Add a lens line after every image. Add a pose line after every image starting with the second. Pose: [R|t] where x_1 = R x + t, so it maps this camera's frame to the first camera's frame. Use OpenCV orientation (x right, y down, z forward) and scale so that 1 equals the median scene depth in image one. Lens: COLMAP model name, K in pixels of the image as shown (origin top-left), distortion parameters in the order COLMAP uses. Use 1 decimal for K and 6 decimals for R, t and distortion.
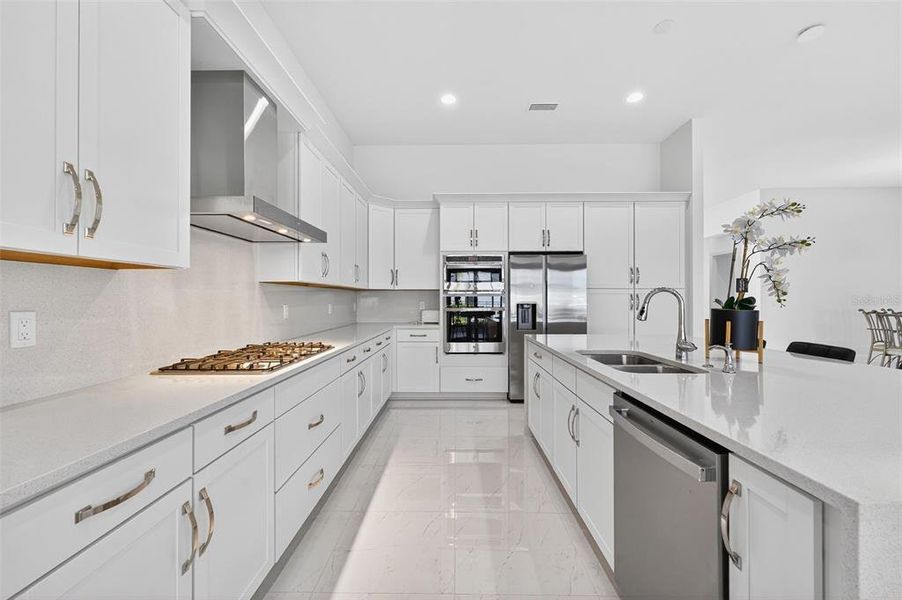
lens RADIAL K [[370.3, 0, 449.6], [0, 370.3, 296.9], [0, 0, 1]] dist [0.008837, 0.000070]
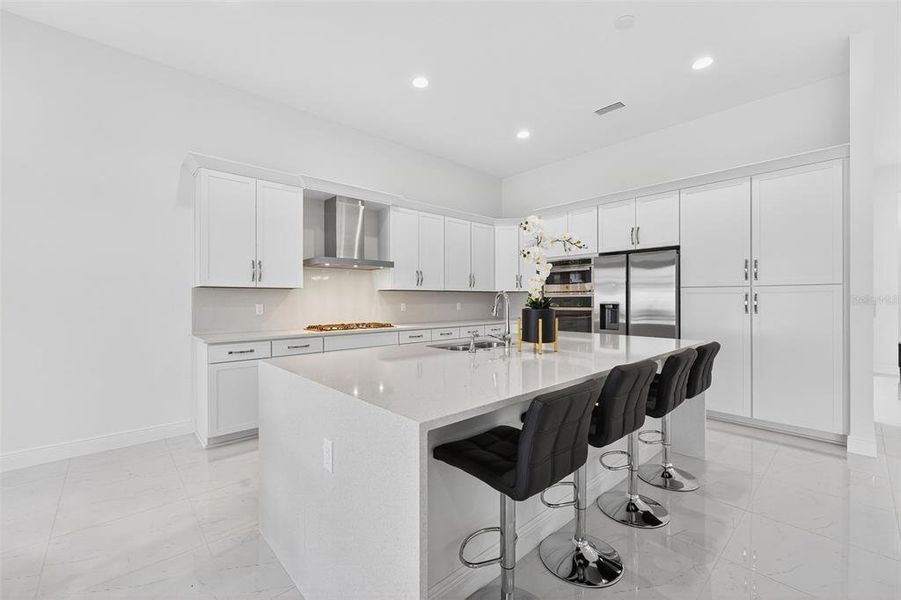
lens RADIAL K [[369.9, 0, 449.1], [0, 369.9, 296.9], [0, 0, 1]] dist [0.008837, 0.000070]
pose [[0.676299, -0.005421, -0.736607, 0.834291], [0.007088, 0.999975, -0.000851, -0.004094], [0.736593, -0.004646, 0.676320, -0.003766]]
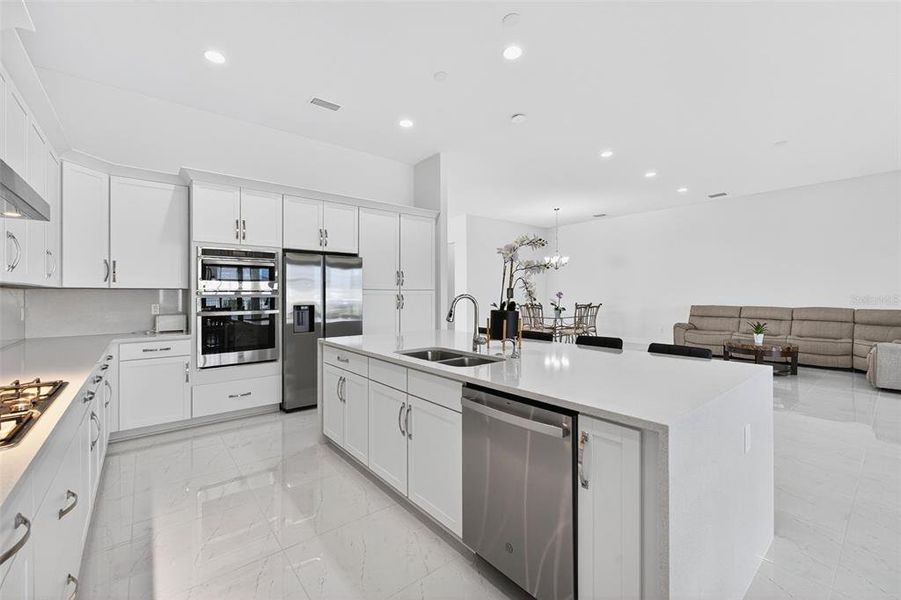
lens RADIAL K [[369.9, 0, 449.1], [0, 369.9, 296.9], [0, 0, 1]] dist [0.008837, 0.000070]
pose [[0.770306, -0.005600, 0.637650, -0.142074], [-0.001381, 0.999944, 0.010450, -0.016666], [-0.637673, -0.008930, 0.770255, 0.043619]]
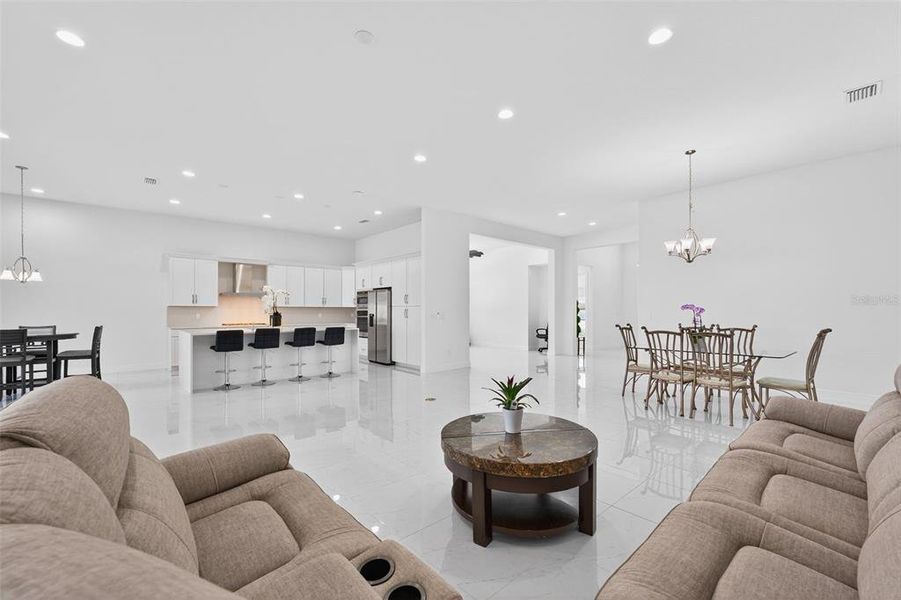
lens RADIAL K [[374.1, 0, 450.5], [0, 374.1, 300.0], [0, 0, 1]] dist [-0.028729, 0.023440]
pose [[0.665457, -0.022040, -0.746111, 2.568958], [0.006204, 0.999693, -0.023998, -0.009588], [0.746410, 0.011340, 0.665389, -0.050955]]
